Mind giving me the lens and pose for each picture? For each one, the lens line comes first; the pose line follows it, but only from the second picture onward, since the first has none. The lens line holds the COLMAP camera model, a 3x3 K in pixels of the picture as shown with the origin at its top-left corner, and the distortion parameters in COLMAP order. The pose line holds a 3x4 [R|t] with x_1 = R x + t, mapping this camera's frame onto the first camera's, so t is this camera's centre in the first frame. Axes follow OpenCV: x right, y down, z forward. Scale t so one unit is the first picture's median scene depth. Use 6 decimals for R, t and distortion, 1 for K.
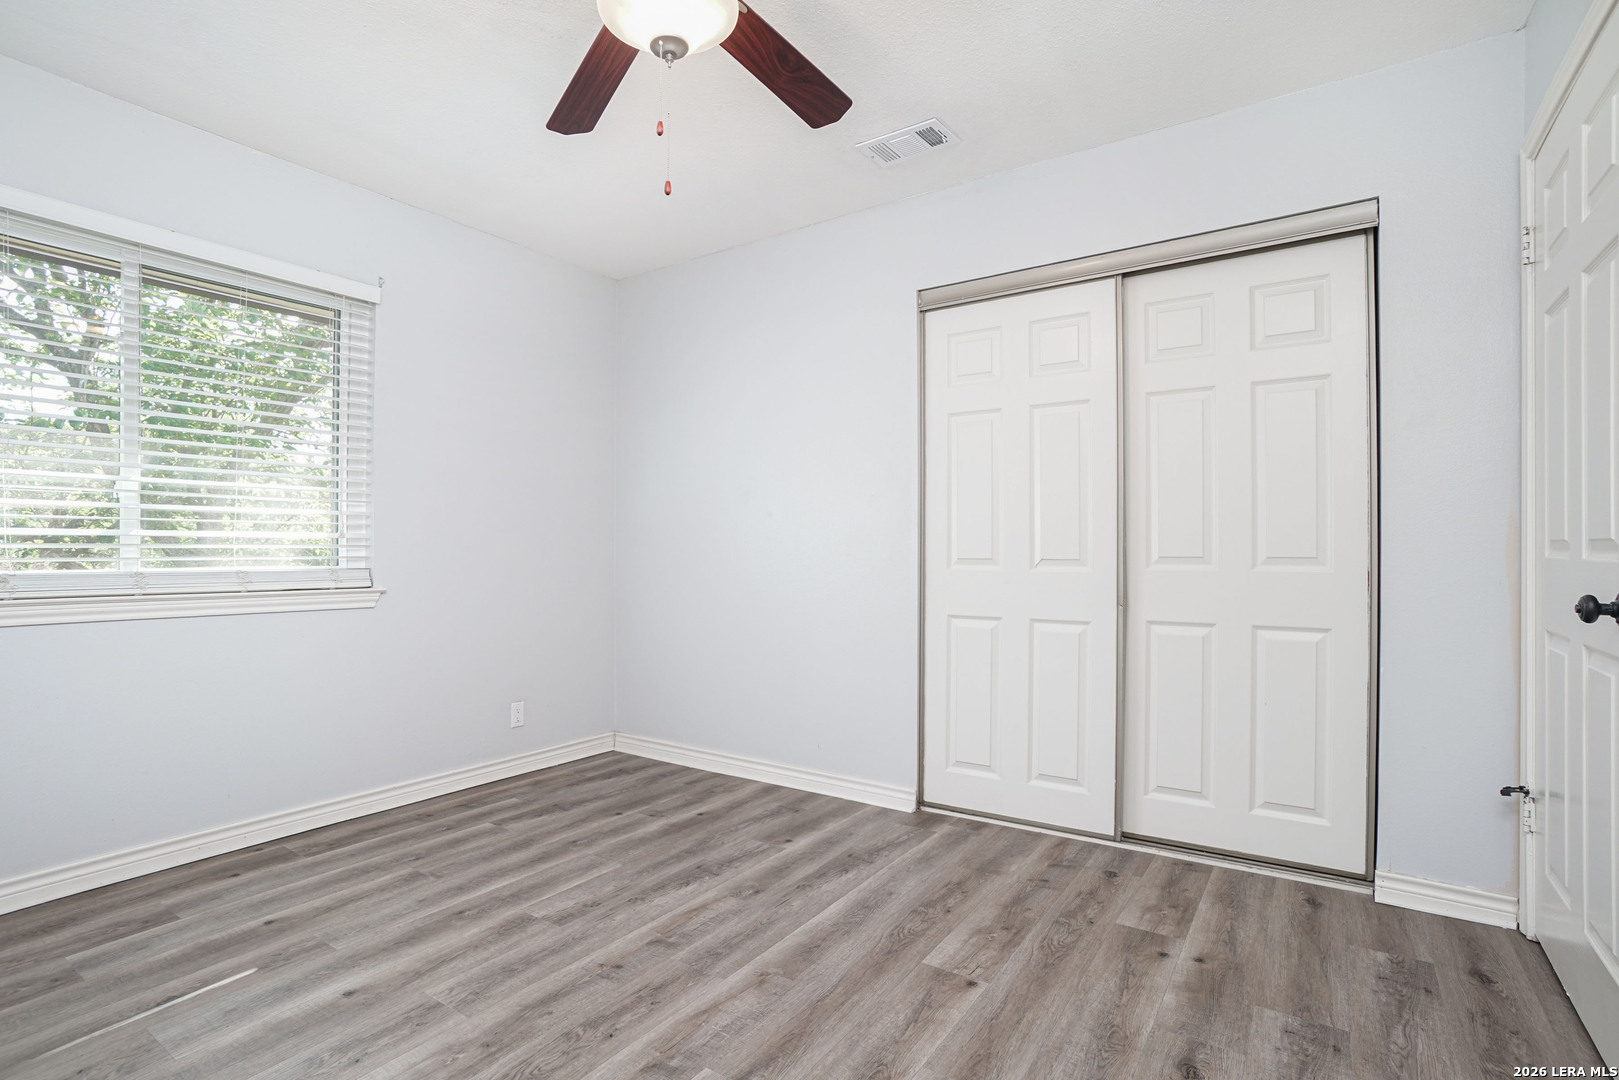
lens RADIAL K [[768.7, 0, 806.1], [0, 768.7, 540.1], [0, 0, 1]] dist [-0.048425, 0.020704]
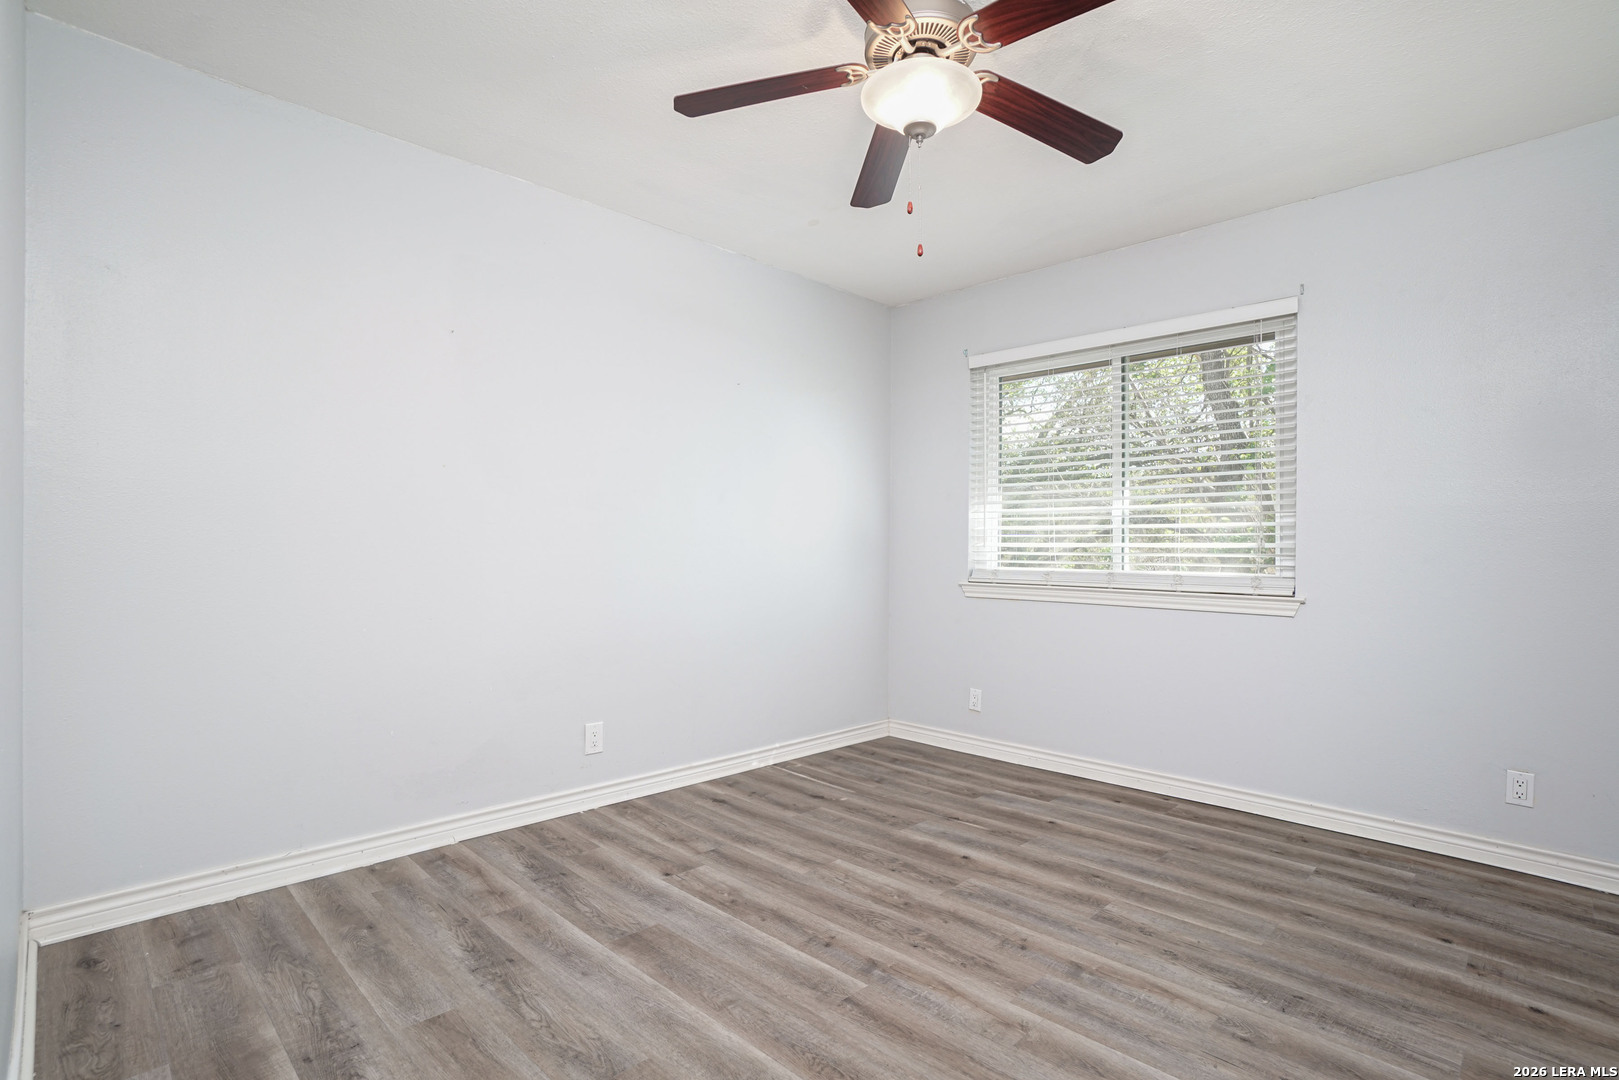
lens RADIAL K [[768.7, 0, 806.1], [0, 768.7, 540.1], [0, 0, 1]] dist [-0.048425, 0.020704]
pose [[-0.158074, -0.015517, -0.987305, 0.686162], [0.000747, 0.999874, -0.015834, 0.003538], [0.987427, -0.003241, -0.158042, 0.688202]]
